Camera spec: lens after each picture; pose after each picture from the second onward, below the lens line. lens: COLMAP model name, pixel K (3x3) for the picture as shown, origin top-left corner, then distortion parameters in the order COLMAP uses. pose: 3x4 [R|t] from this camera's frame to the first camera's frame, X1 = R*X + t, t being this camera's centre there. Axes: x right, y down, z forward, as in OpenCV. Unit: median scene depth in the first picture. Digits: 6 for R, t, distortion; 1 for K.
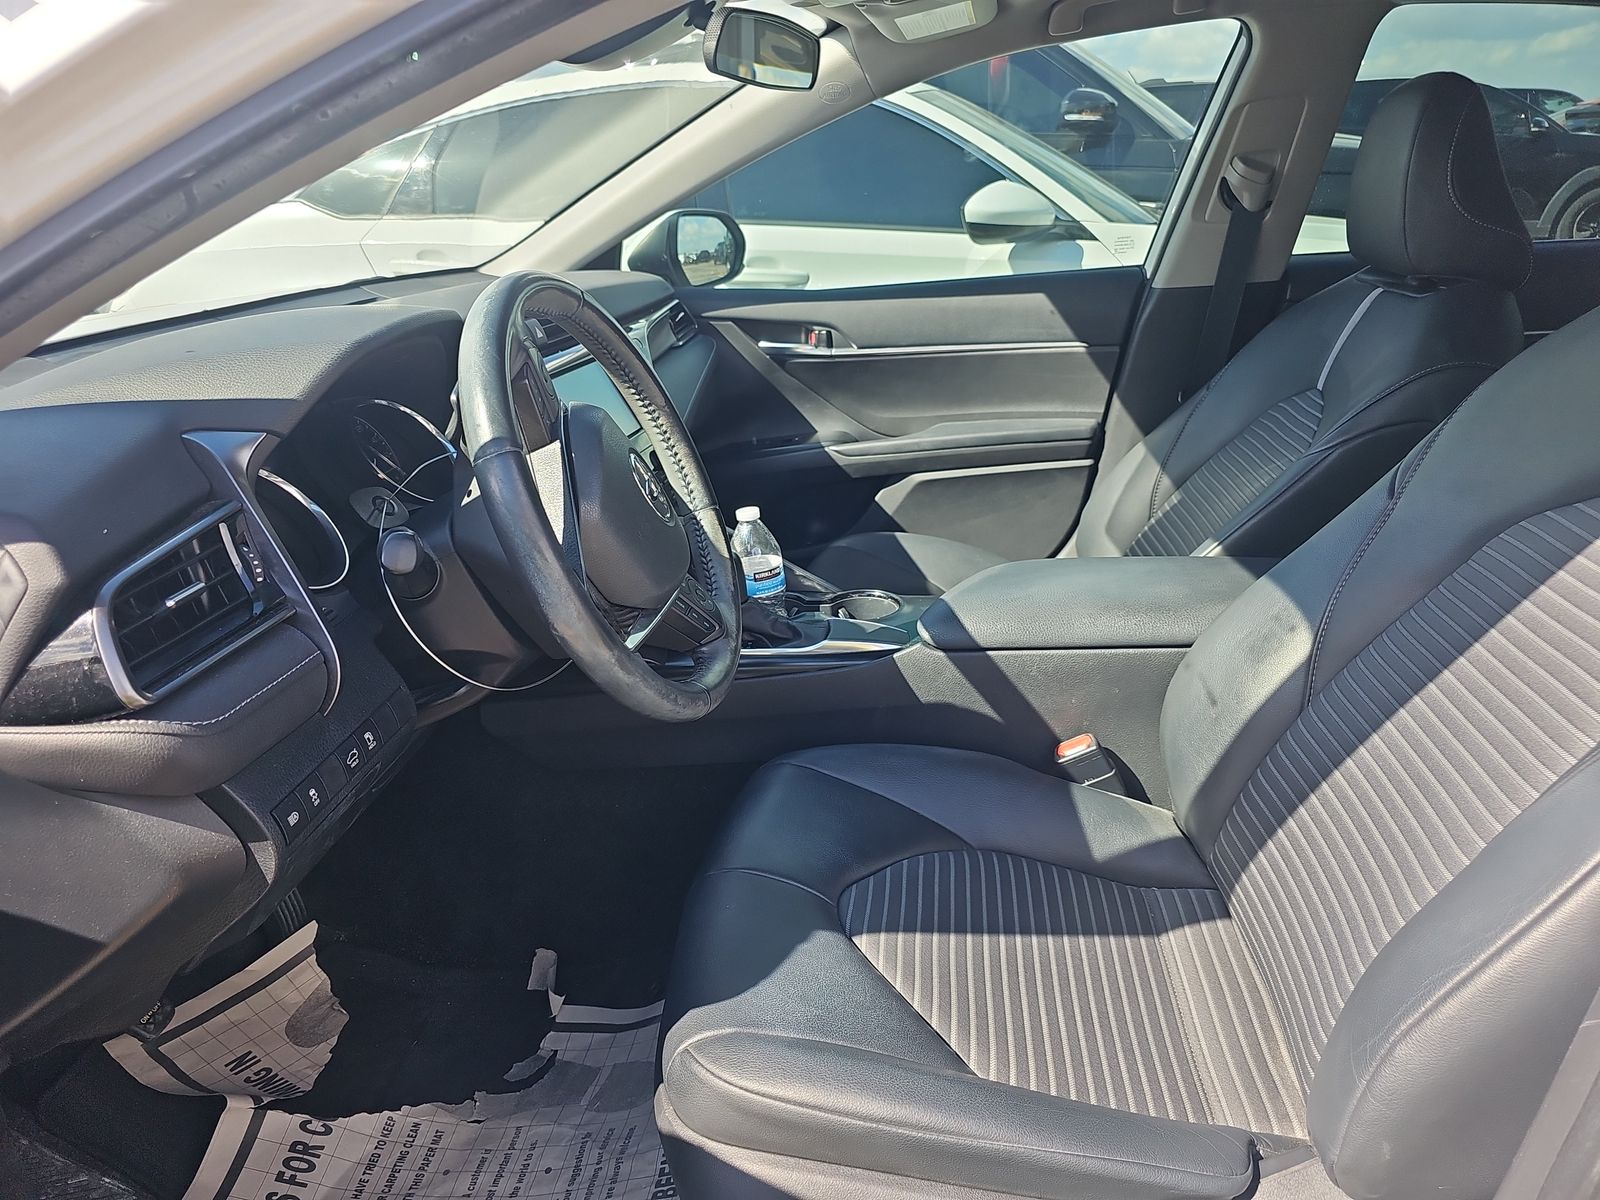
lens RADIAL K [[1071.0, 0, 778.2], [0, 1071.0, 593.7], [0, 0, 1]] dist [0.042877, -0.044182]
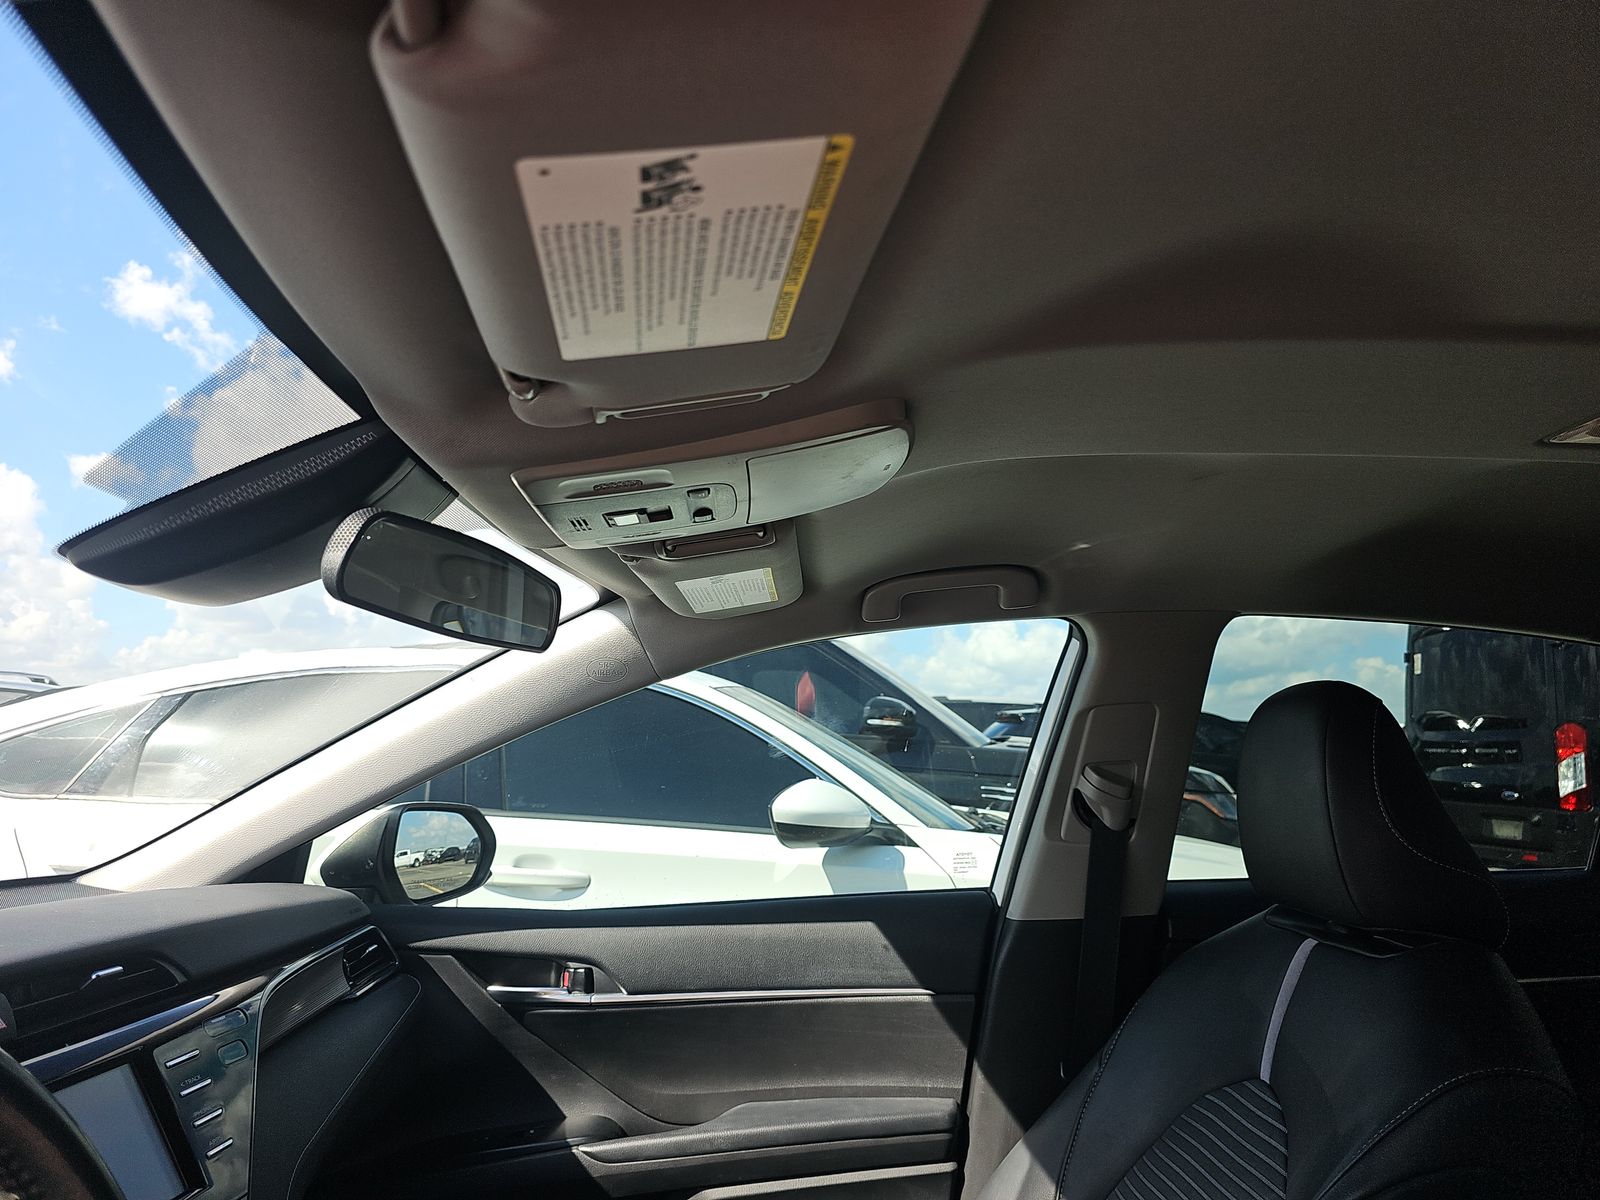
lens RADIAL K [[1117.1, 0, 833.1], [0, 1117.1, 575.8], [0, 0, 1]] dist [0.061240, -0.084898]
pose [[0.976808, 0.070831, 0.202060, 0.035762], [0.043315, 0.858816, -0.510449, -0.076856], [-0.209688, 0.507363, 0.835831, 0.192704]]
